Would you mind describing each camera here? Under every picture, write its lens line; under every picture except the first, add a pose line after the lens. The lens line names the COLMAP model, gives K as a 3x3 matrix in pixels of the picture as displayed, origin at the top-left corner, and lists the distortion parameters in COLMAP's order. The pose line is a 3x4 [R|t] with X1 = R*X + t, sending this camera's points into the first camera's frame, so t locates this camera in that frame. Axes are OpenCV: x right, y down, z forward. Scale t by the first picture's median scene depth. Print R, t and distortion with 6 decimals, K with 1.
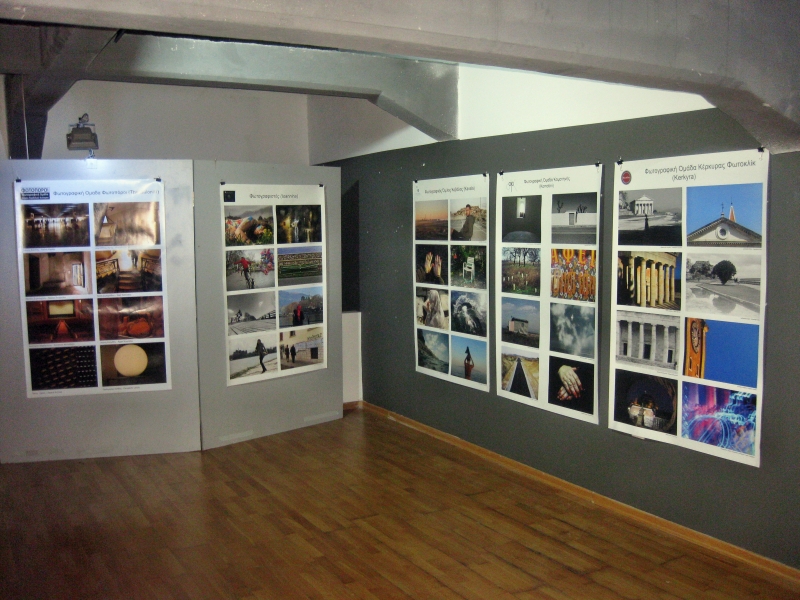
lens RADIAL K [[804.2, 0, 400.0], [0, 804.2, 300.0], [0, 0, 1]] dist [-0.178575, 0.158699]
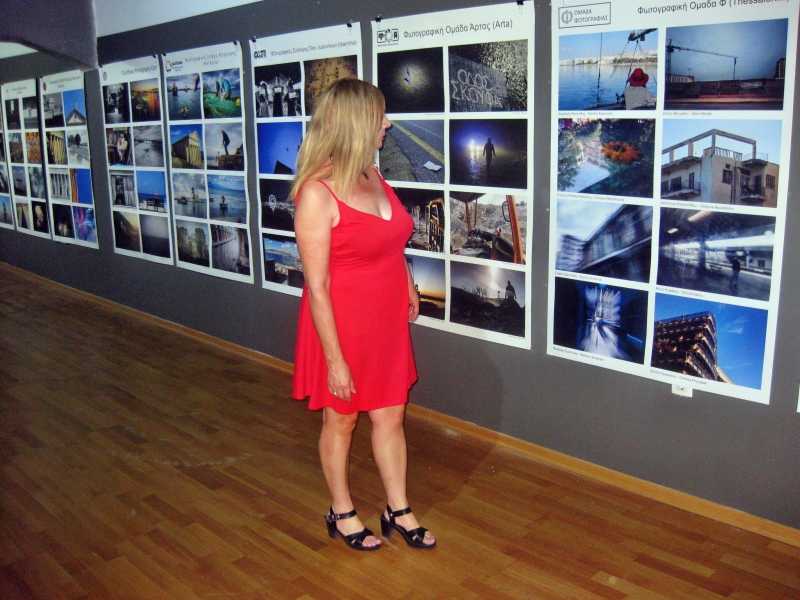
lens RADIAL K [[804.2, 0, 400.0], [0, 804.2, 300.0], [0, 0, 1]] dist [-0.178575, 0.158699]
pose [[0.970731, -0.059117, 0.232780, 0.595725], [0.029744, 0.991363, 0.127729, 0.101824], [-0.238321, -0.117067, 0.964105, -0.777667]]
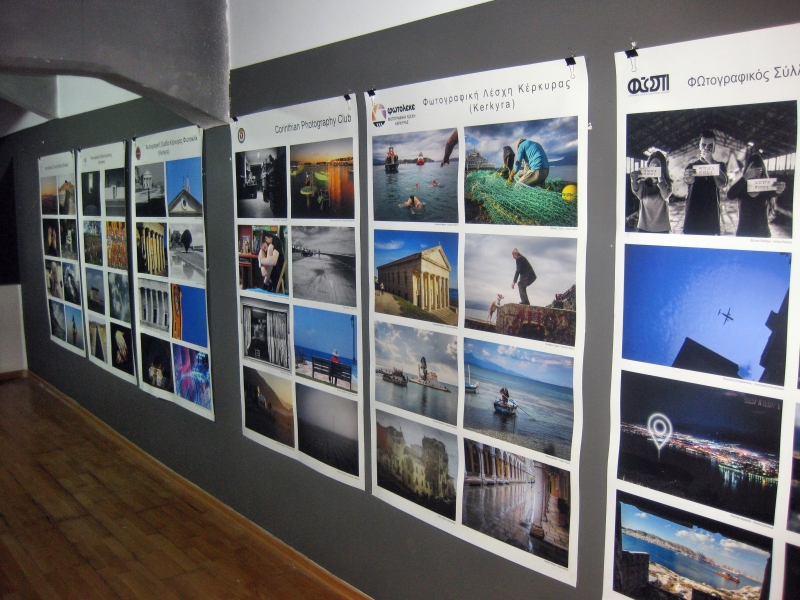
lens RADIAL K [[804.2, 0, 400.0], [0, 804.2, 300.0], [0, 0, 1]] dist [-0.178575, 0.158699]
pose [[0.989755, -0.015619, 0.141922, 0.474571], [0.010951, 0.999375, 0.033614, 0.010803], [-0.142359, -0.031716, 0.989307, -0.102446]]
